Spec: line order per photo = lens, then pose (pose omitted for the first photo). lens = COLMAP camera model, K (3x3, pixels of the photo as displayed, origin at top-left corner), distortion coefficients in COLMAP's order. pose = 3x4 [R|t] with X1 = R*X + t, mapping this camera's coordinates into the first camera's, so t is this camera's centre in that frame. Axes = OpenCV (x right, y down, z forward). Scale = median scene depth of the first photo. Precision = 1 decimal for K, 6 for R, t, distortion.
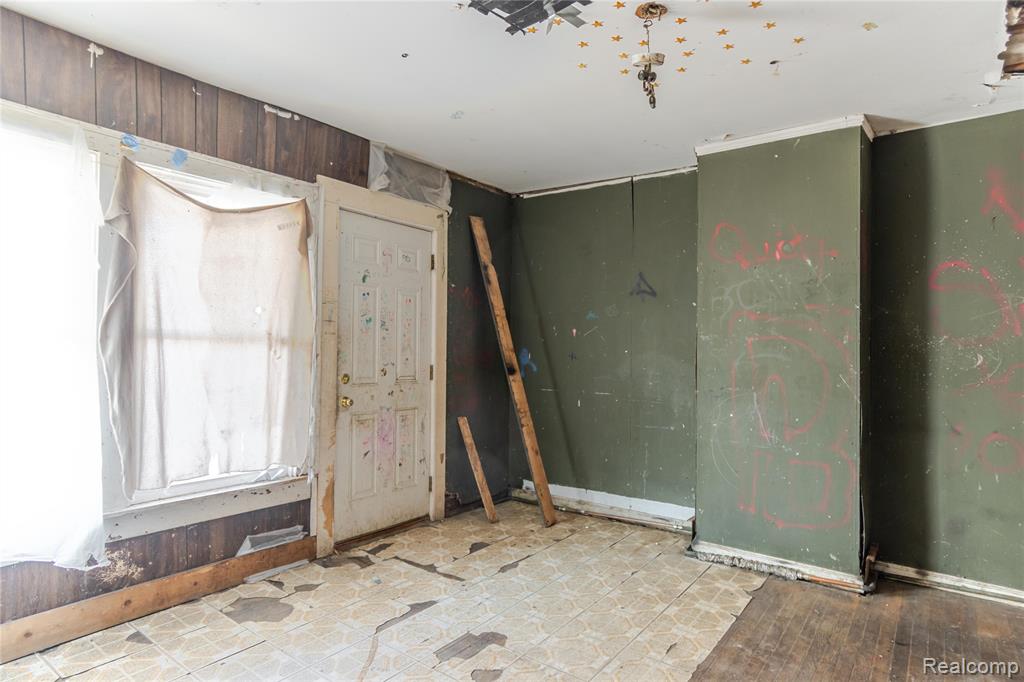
lens RADIAL K [[579.4, 0, 507.2], [0, 579.4, 345.4], [0, 0, 1]] dist [0.005199, 0.011794]
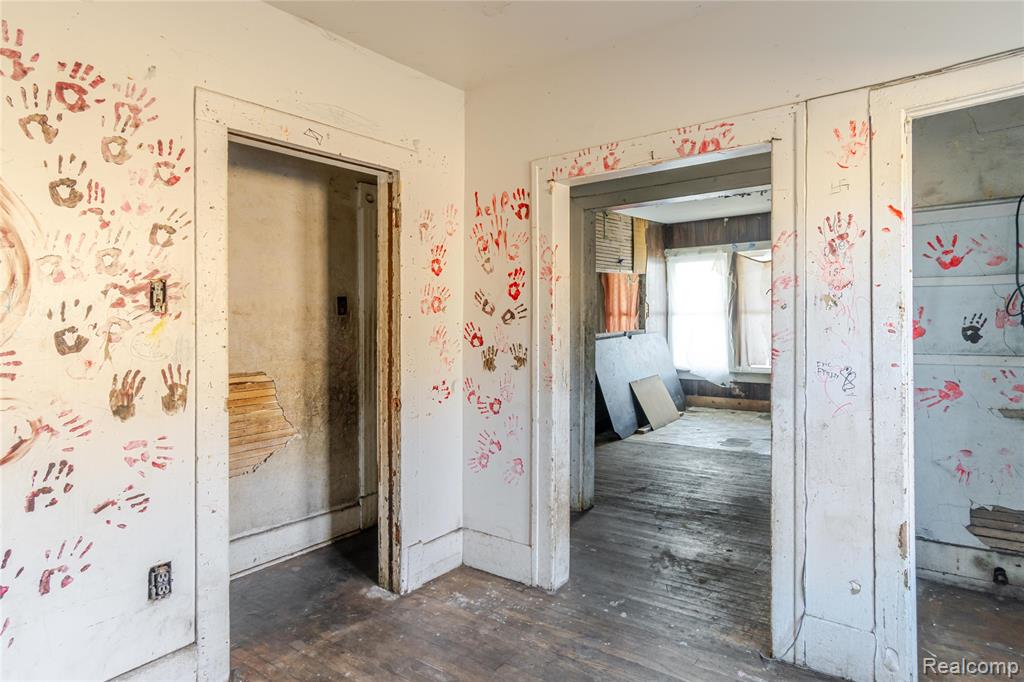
lens RADIAL K [[579.4, 0, 512.7], [0, 579.4, 334.4], [0, 0, 1]] dist [0.005199, 0.011794]
pose [[-0.007595, 0.004992, -0.999959, 2.266627], [0.024158, 0.999697, 0.004808, 0.052230], [0.999679, -0.024120, -0.007714, -0.105507]]
